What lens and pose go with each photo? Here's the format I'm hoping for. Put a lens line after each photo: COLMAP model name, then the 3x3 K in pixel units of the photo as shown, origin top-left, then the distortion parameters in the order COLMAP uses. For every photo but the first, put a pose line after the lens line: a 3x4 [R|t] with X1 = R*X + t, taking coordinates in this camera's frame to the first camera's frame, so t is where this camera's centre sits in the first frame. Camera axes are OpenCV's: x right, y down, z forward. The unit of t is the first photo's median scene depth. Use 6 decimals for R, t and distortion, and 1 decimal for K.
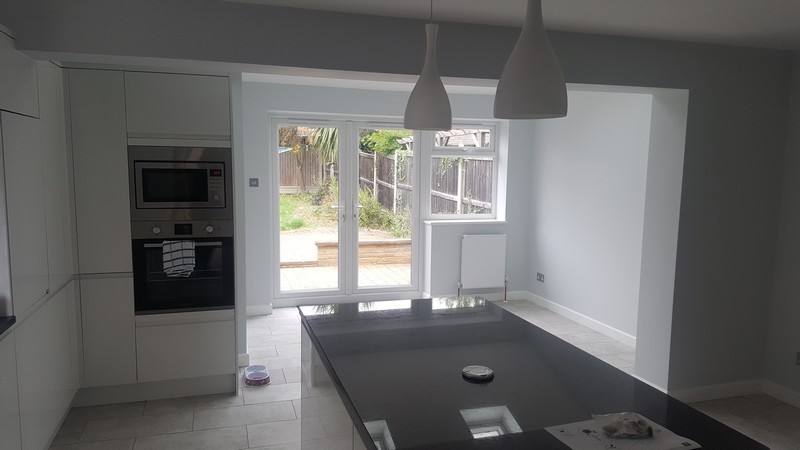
lens RADIAL K [[580.2, 0, 399.3], [0, 580.2, 225.1], [0, 0, 1]] dist [0.058269, -0.012914]
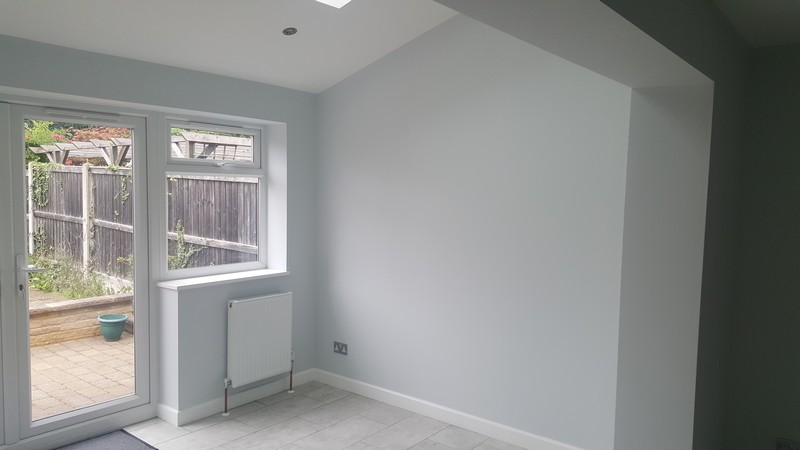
lens RADIAL K [[580.2, 0, 401.2], [0, 580.2, 226.5], [0, 0, 1]] dist [0.058269, -0.012914]
pose [[0.823348, -0.036423, 0.566367, -0.088422], [0.052616, 0.998539, -0.012274, -0.043911], [-0.565093, 0.039906, 0.824061, 0.363626]]
